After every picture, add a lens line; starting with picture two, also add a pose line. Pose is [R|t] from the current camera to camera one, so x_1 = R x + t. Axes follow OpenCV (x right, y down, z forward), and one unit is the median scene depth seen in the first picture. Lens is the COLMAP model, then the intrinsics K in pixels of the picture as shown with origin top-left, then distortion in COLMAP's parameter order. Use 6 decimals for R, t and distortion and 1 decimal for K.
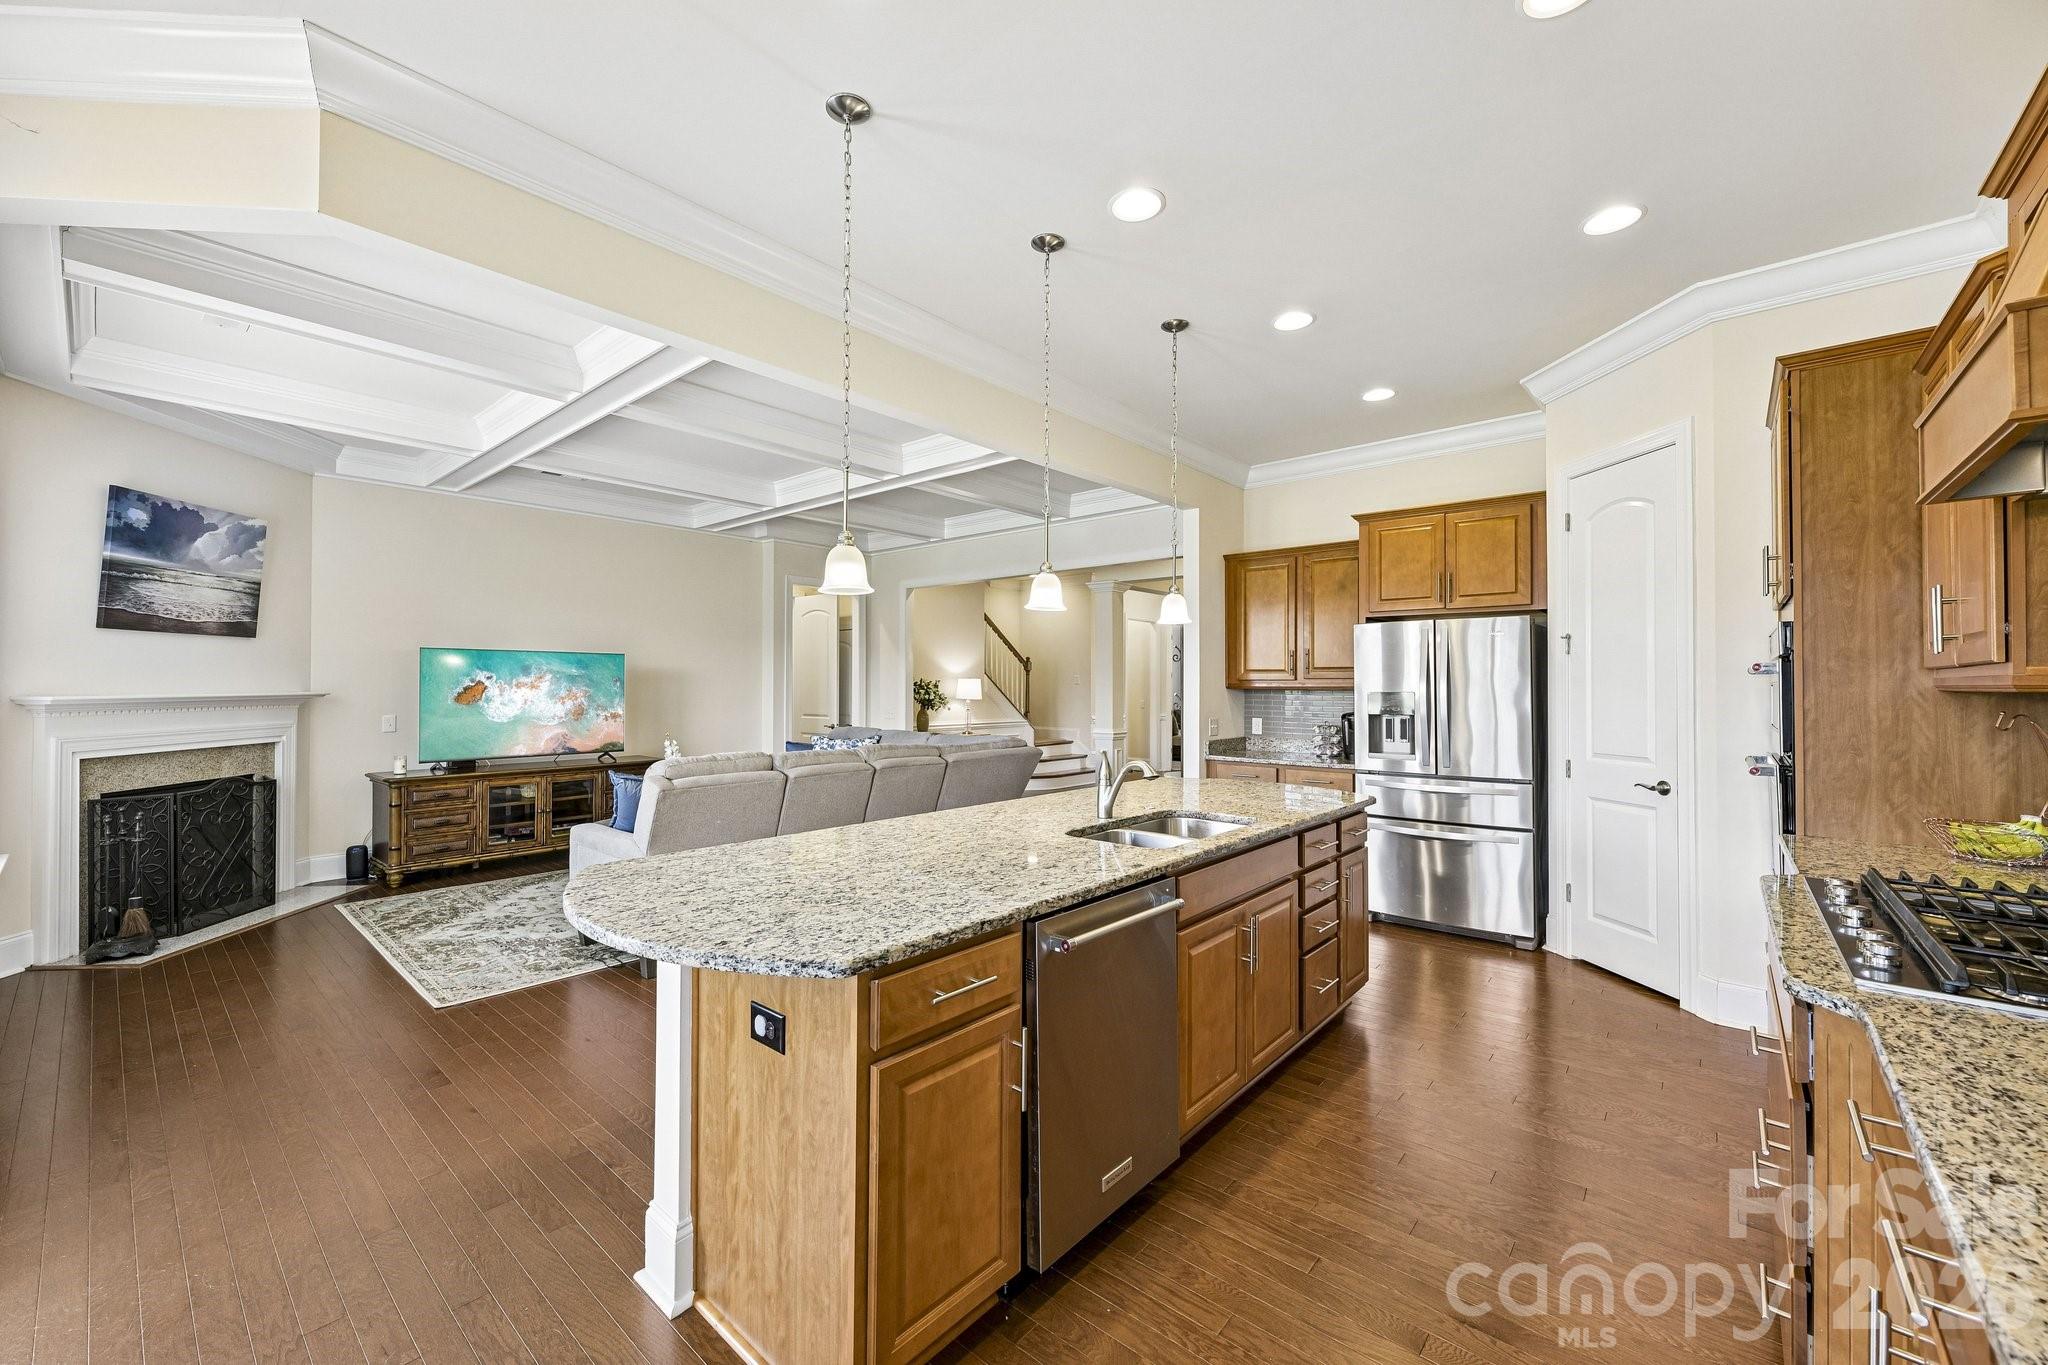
lens RADIAL K [[806.0, 0, 1017.0], [0, 806.0, 678.5], [0, 0, 1]] dist [-0.001723, 0.000590]
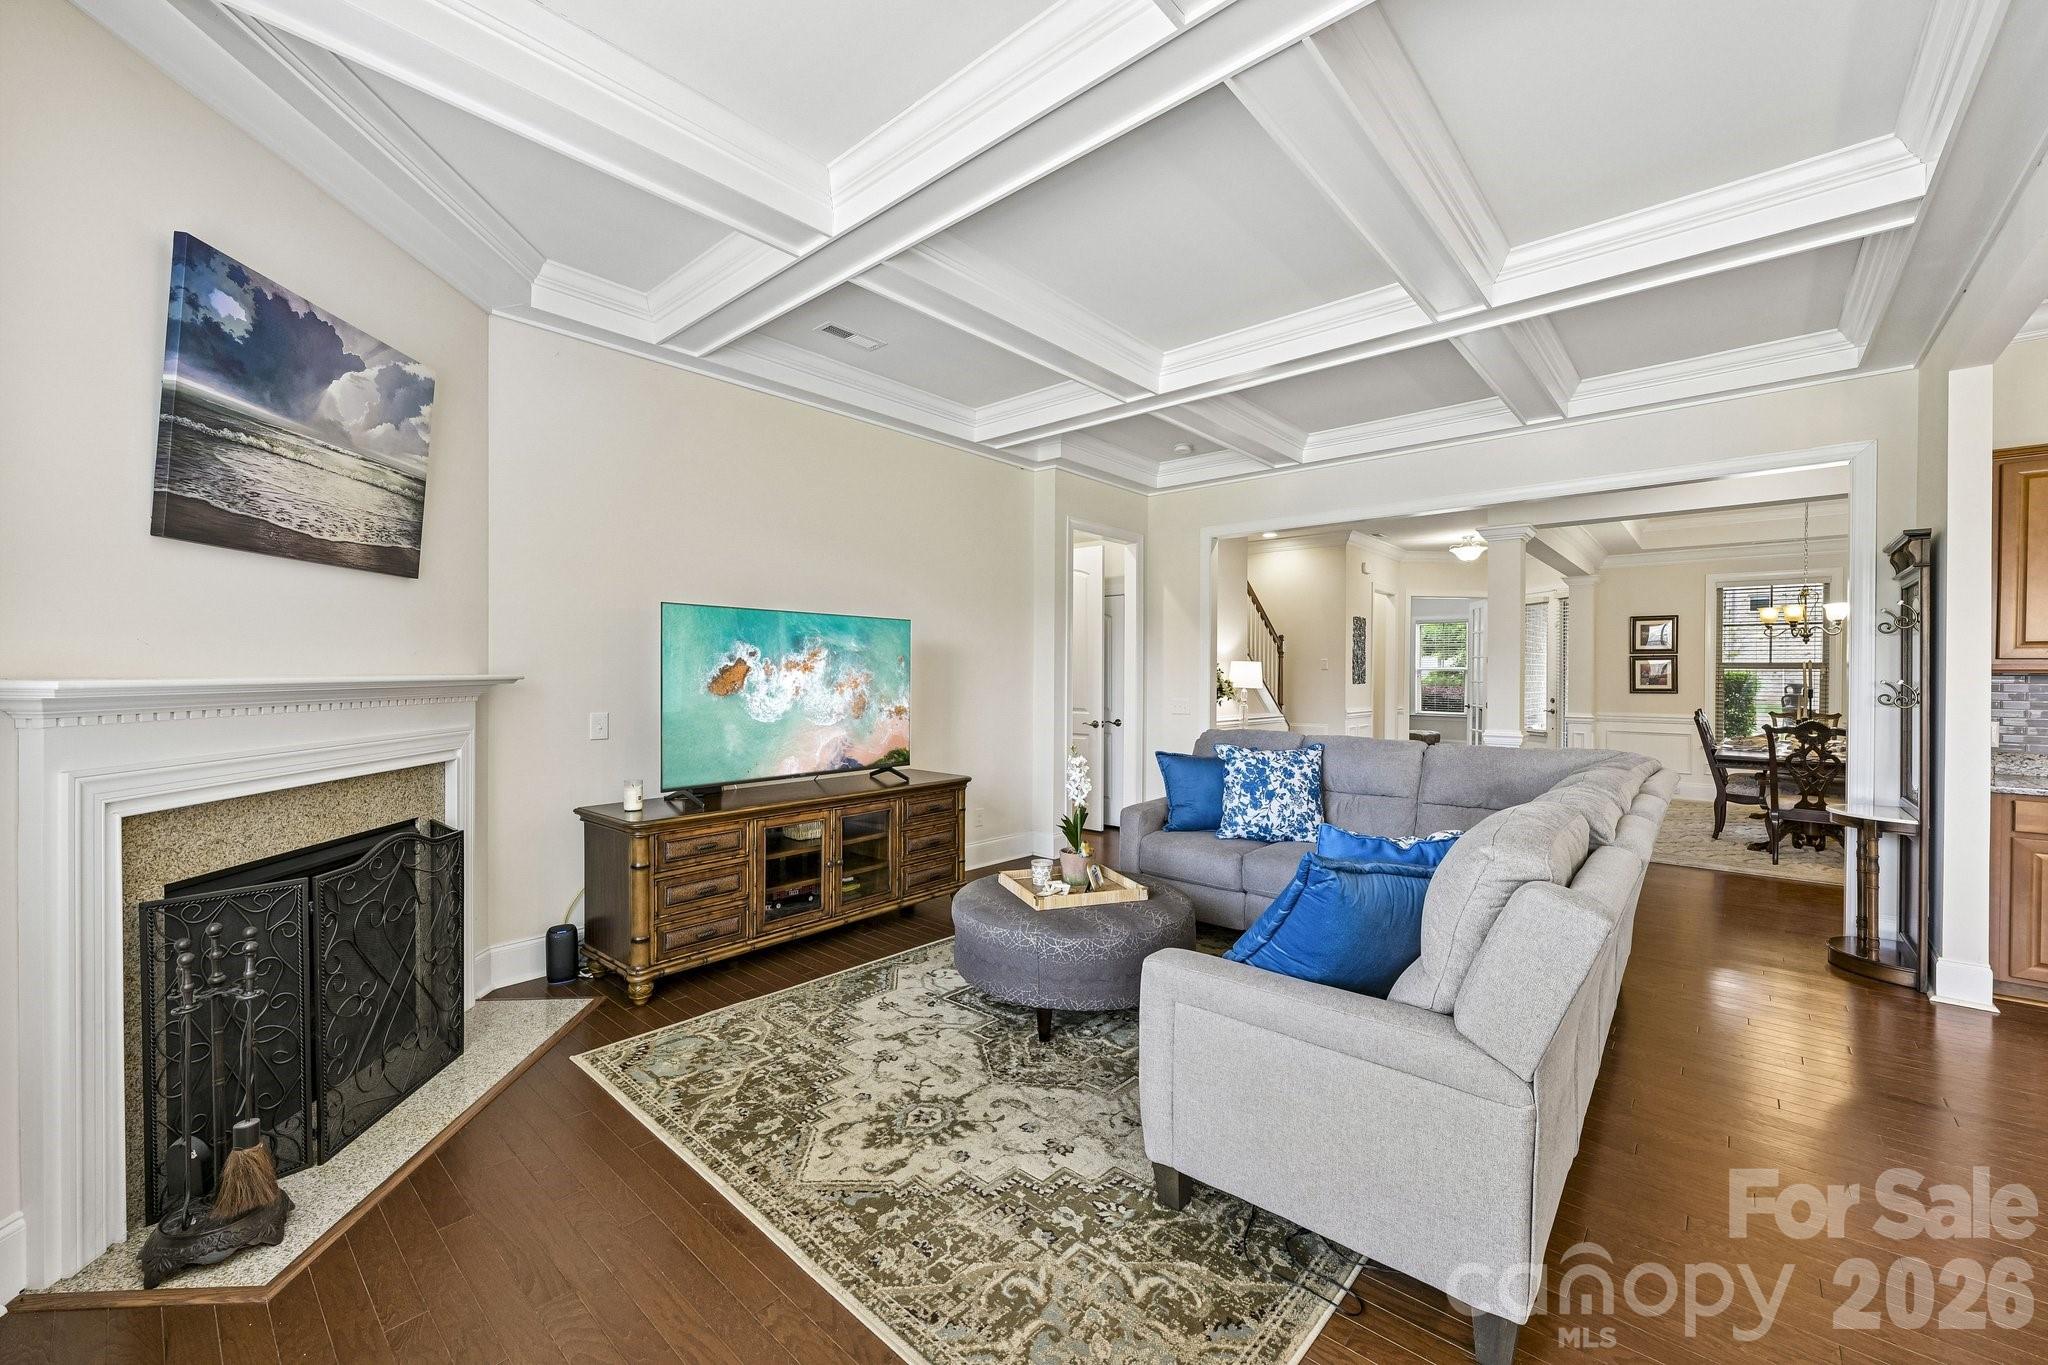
lens RADIAL K [[806.0, 0, 1018.3], [0, 806.0, 678.4], [0, 0, 1]] dist [-0.001723, 0.000590]
pose [[0.999913, 0.002441, -0.012978, -0.526852], [-0.002233, 0.999870, 0.015981, 0.010081], [0.013015, -0.015951, 0.999788, 0.447016]]
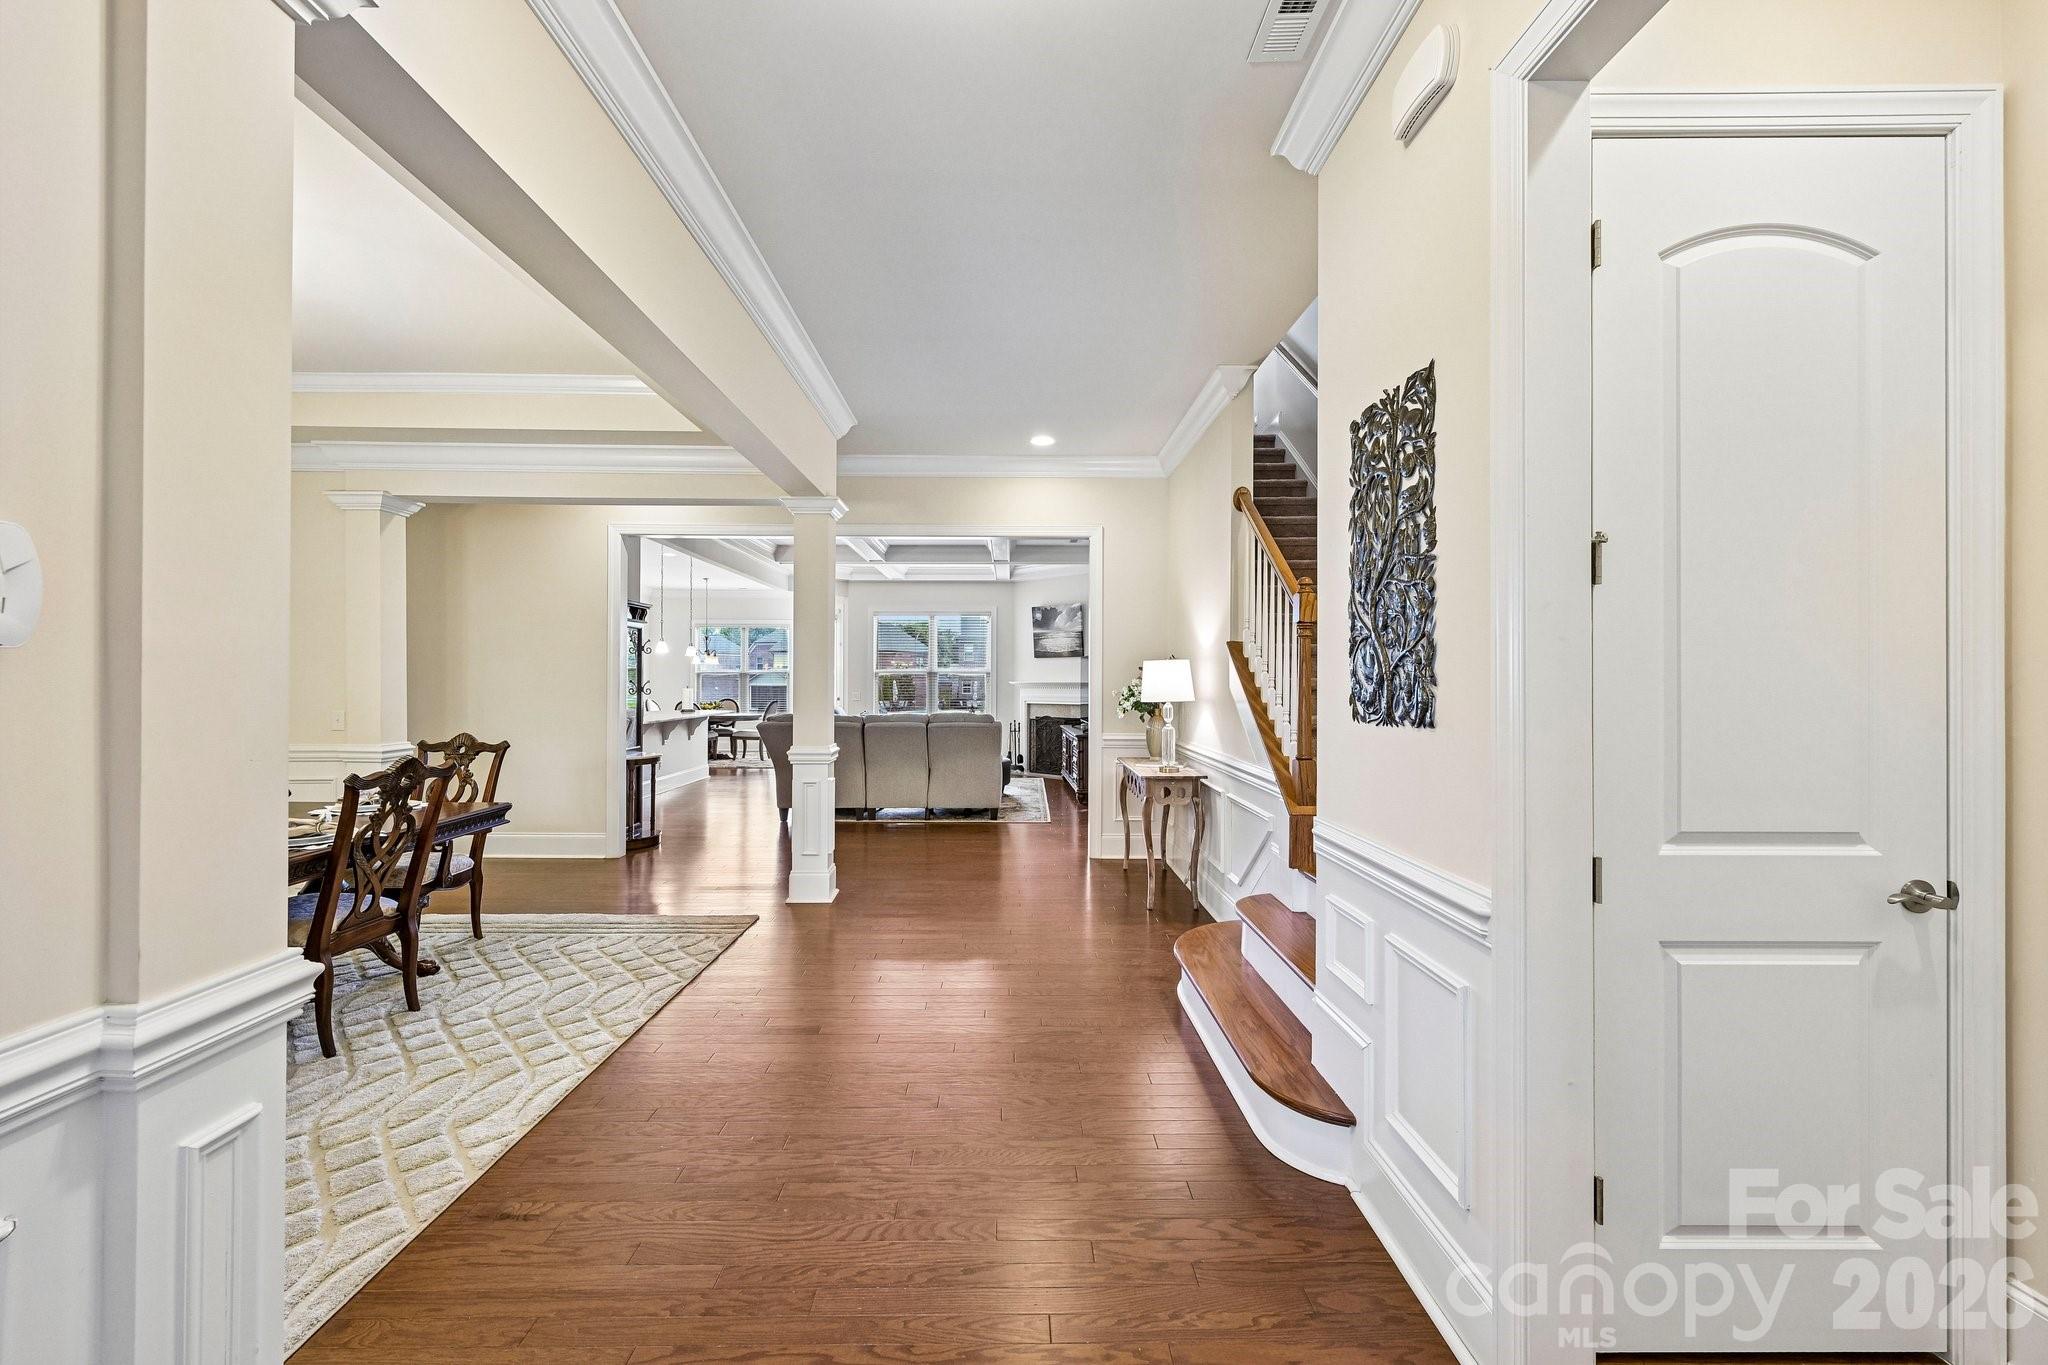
lens RADIAL K [[806.0, 0, 1013.8], [0, 806.0, 673.3], [0, 0, 1]] dist [-0.001723, 0.000590]
pose [[-0.747758, -0.014546, -0.663812, 0.667614], [-0.003915, 0.999839, -0.017498, 0.034548], [0.663960, -0.010485, -0.747695, 2.572733]]
